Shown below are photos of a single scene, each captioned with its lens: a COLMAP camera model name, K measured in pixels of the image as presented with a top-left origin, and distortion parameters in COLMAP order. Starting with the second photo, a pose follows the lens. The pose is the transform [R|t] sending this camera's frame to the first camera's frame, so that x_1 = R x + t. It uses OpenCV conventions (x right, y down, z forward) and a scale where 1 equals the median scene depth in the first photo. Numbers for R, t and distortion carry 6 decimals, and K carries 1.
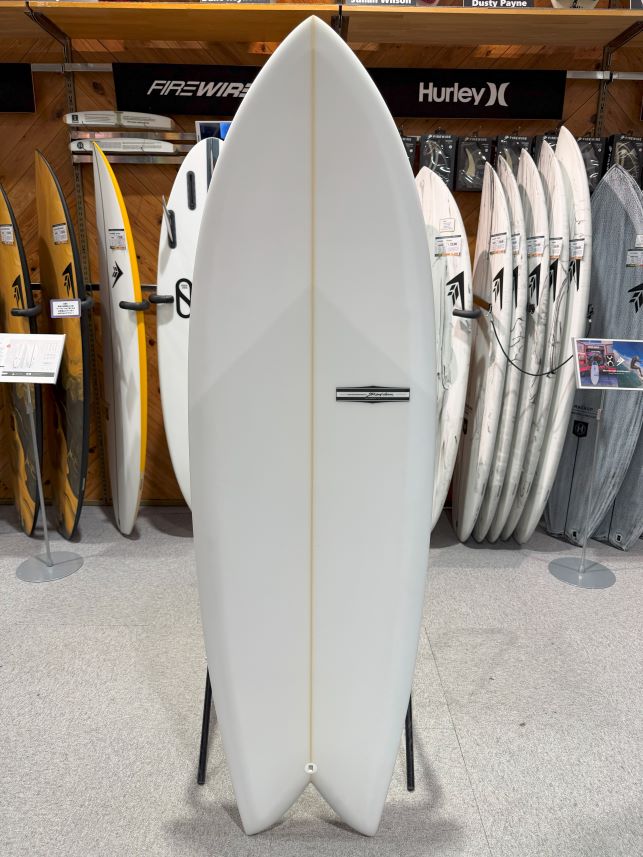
lens RADIAL K [[584.4, 0, 320.0], [0, 584.4, 428.5], [0, 0, 1]] dist [-0.000270, -0.016793]
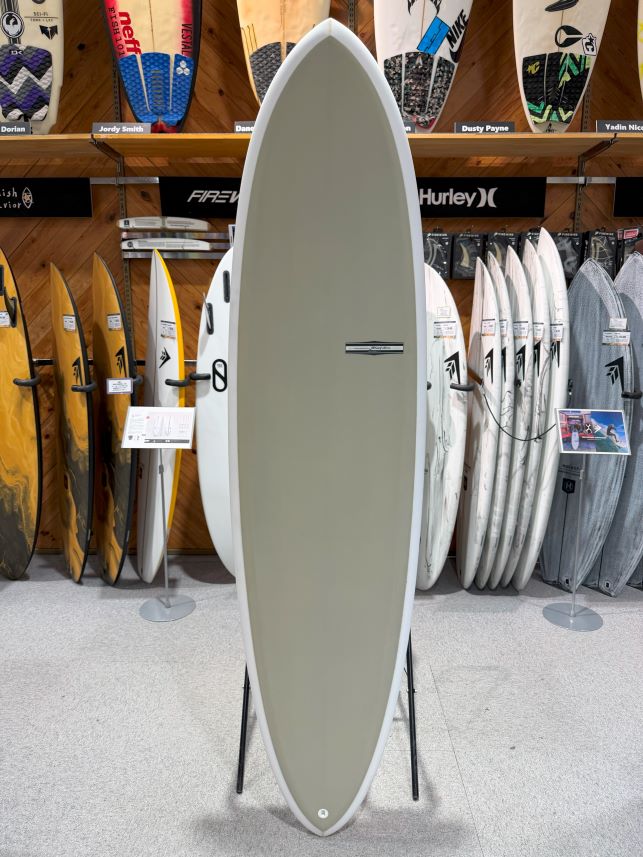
lens RADIAL K [[584.4, 0, 319.9], [0, 584.4, 432.1], [0, 0, 1]] dist [-0.000270, -0.016793]
pose [[0.999721, -0.004745, -0.023121, -0.004548], [0.003115, 0.997541, -0.070021, -0.026561], [0.023397, 0.069930, 0.997277, -0.141477]]
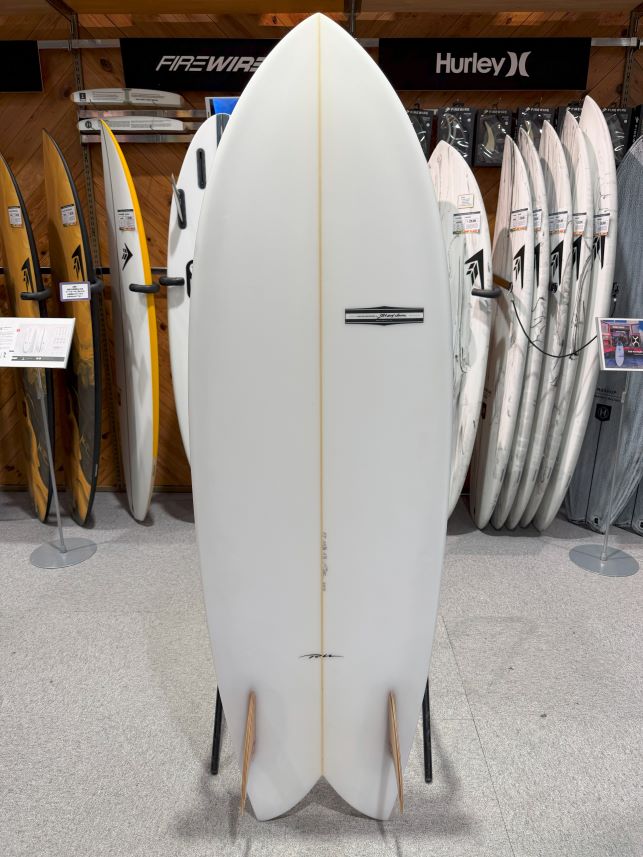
lens RADIAL K [[584.4, 0, 320.8], [0, 584.4, 429.6], [0, 0, 1]] dist [-0.000270, -0.016793]
pose [[0.999693, -0.003067, -0.024576, 0.001037], [0.003652, 0.999710, 0.023820, 0.004199], [0.024496, -0.023903, 0.999414, 0.020616]]
